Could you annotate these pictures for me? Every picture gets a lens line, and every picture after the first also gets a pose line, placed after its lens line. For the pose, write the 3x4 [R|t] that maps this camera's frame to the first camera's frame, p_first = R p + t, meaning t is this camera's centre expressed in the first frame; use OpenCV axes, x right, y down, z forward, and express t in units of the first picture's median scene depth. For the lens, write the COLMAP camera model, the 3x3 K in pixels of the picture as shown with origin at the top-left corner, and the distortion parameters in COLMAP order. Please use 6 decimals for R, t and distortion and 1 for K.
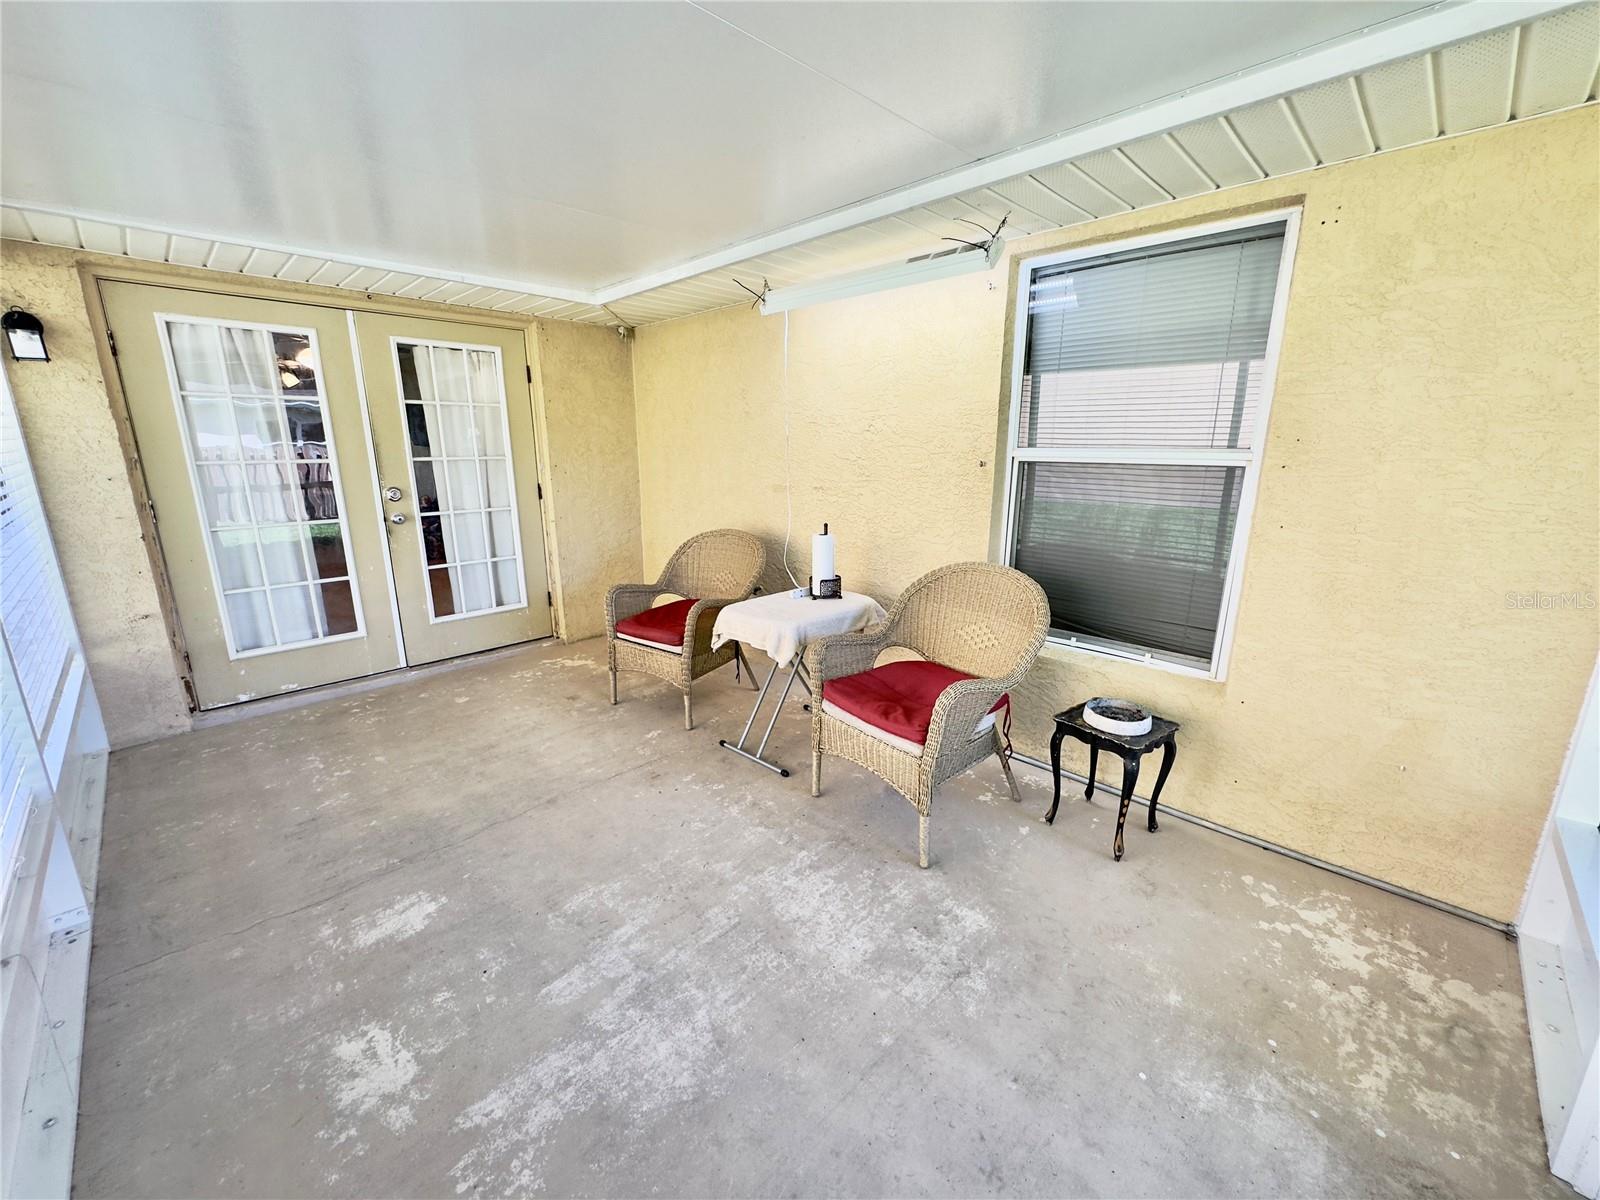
lens RADIAL K [[636.8, 0, 802.4], [0, 636.8, 601.1], [0, 0, 1]] dist [-0.004204, 0.000560]
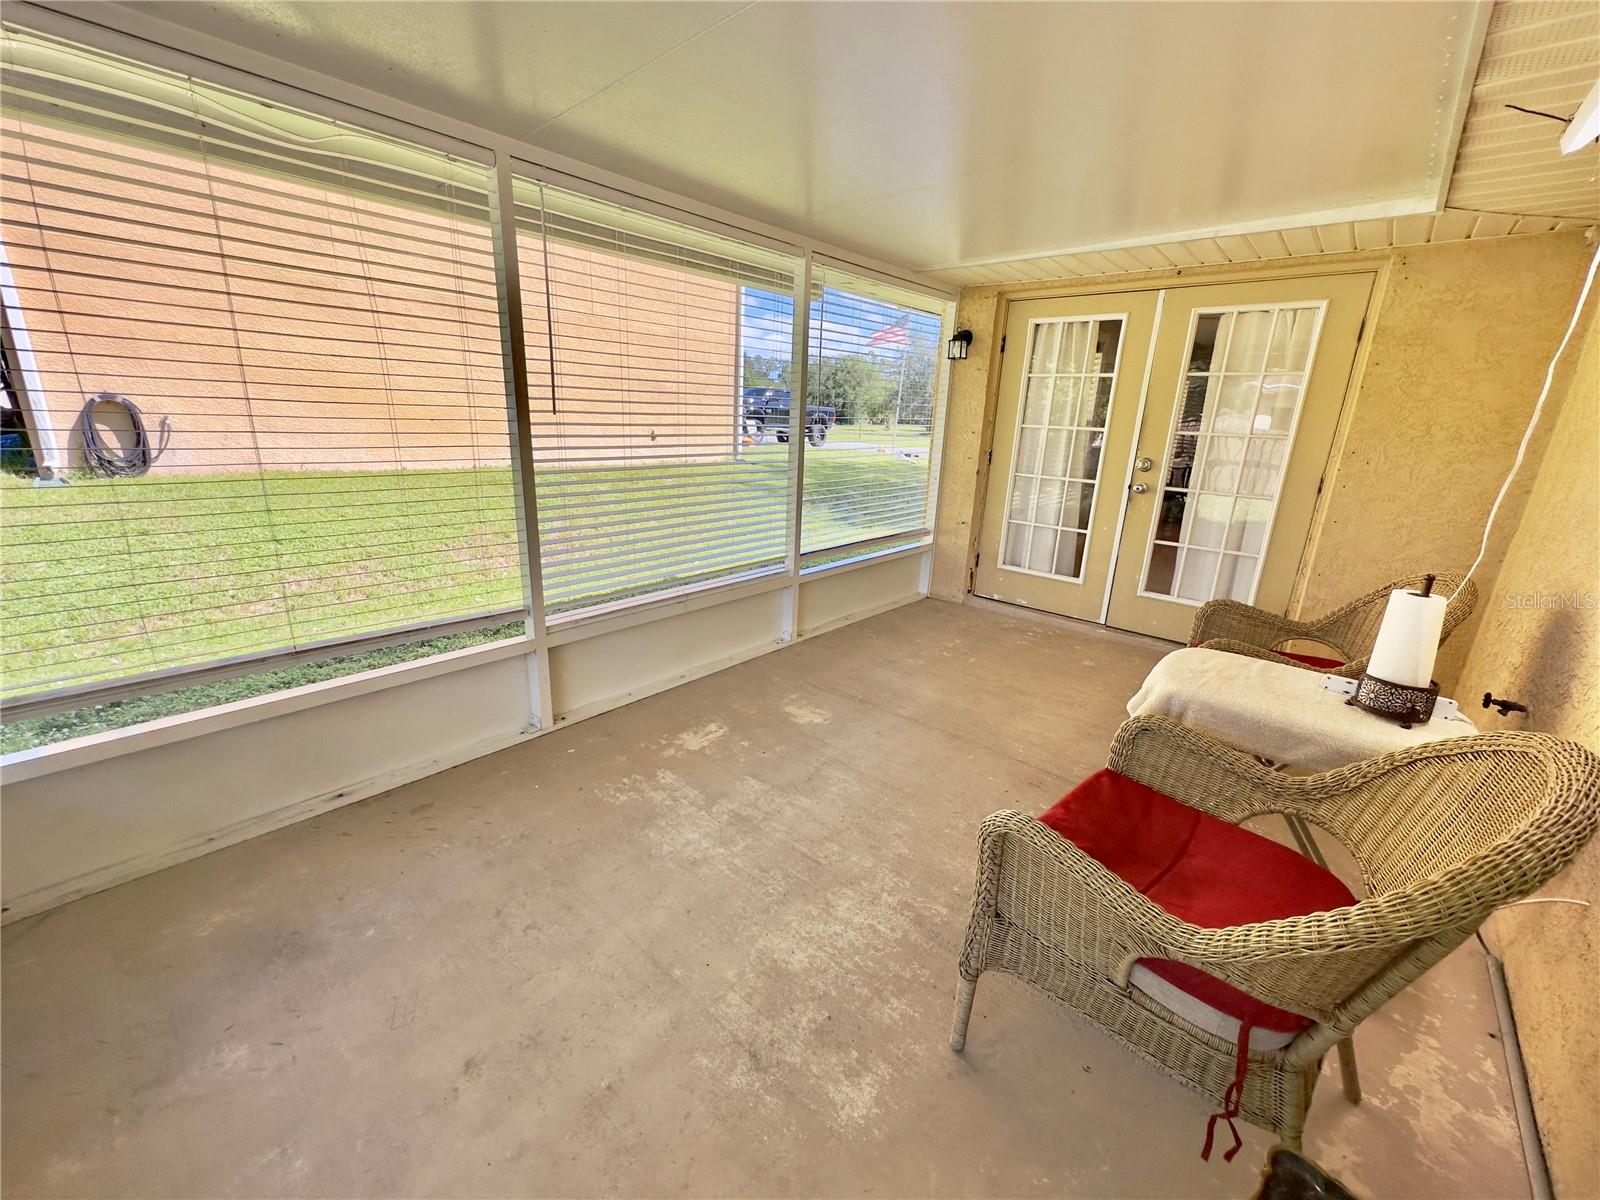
lens RADIAL K [[636.8, 0, 802.4], [0, 636.8, 603.3], [0, 0, 1]] dist [-0.004204, 0.000560]
pose [[0.051357, 0.288781, -0.956017, 0.467088], [-0.276858, 0.923877, 0.264200, -0.091651], [0.959538, 0.251112, 0.127398, 0.448326]]
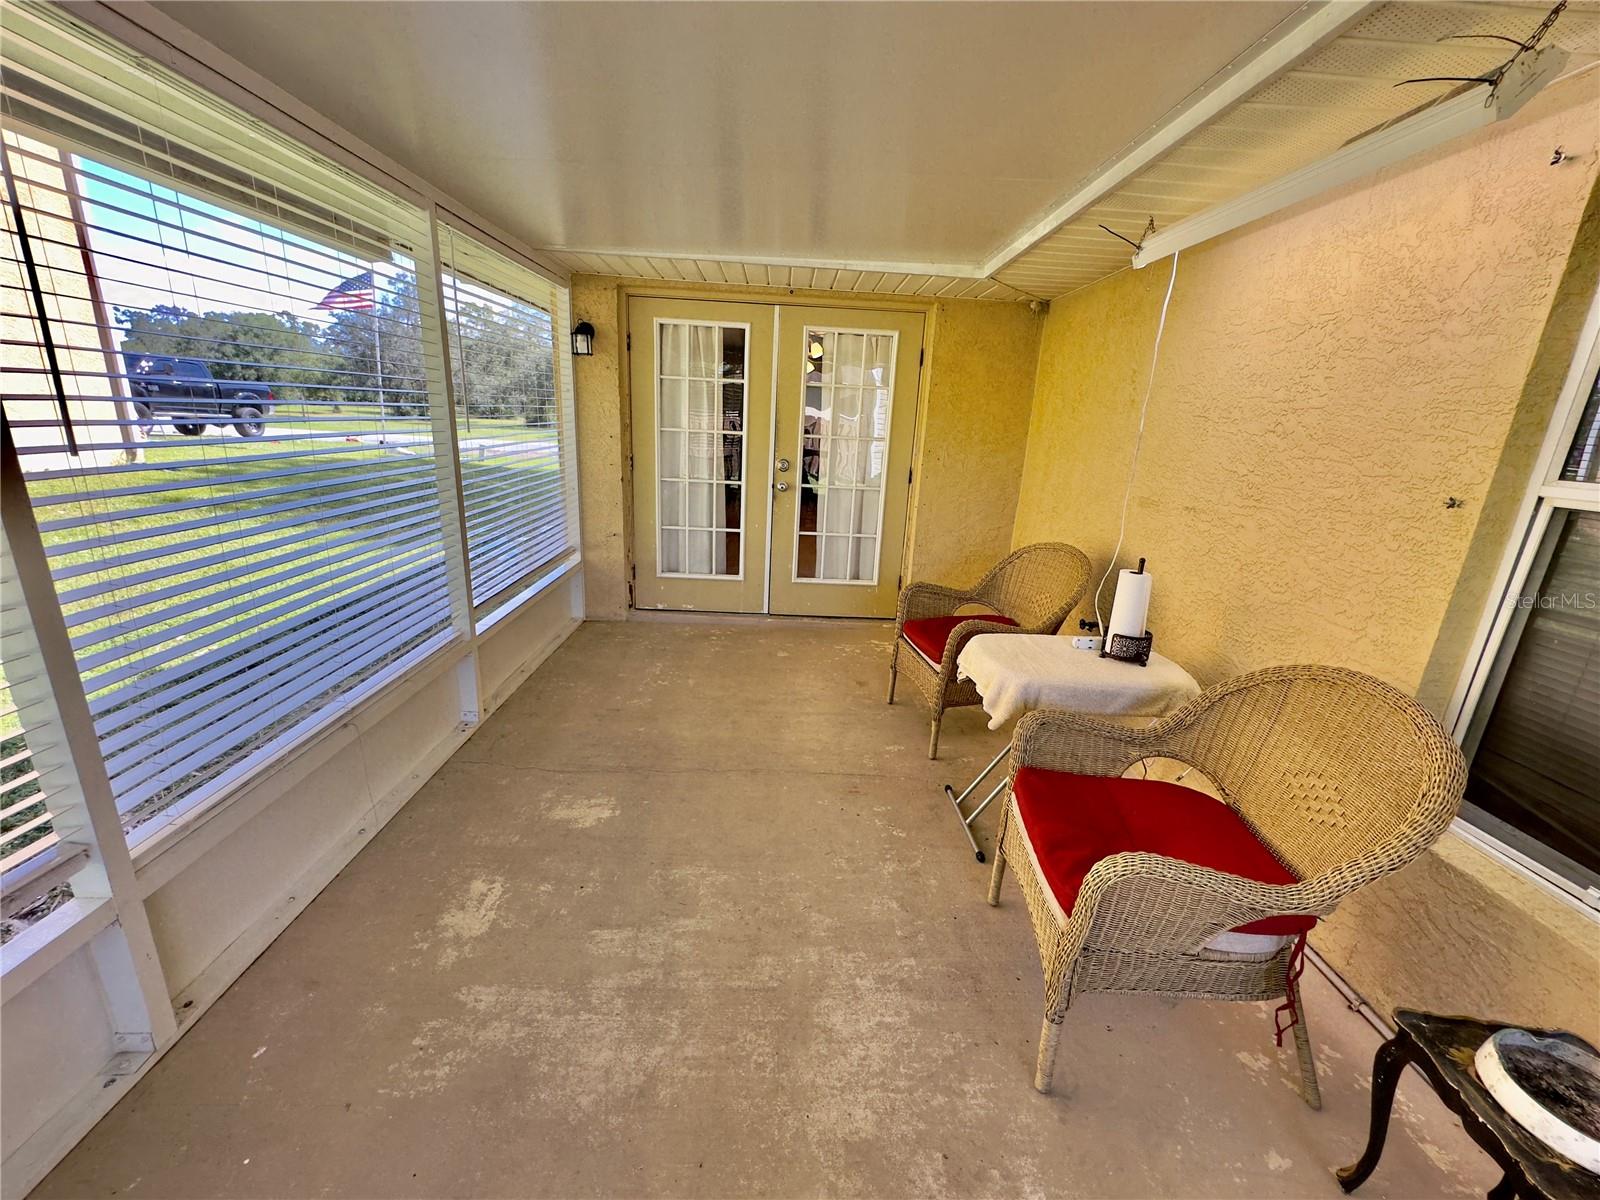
lens RADIAL K [[636.8, 0, 800.7], [0, 636.8, 601.7], [0, 0, 1]] dist [-0.004204, 0.000560]
pose [[0.717195, 0.227647, -0.658641, 0.229344], [-0.214329, 0.971384, 0.102357, -0.062451], [0.663094, 0.067756, 0.745463, 0.209650]]
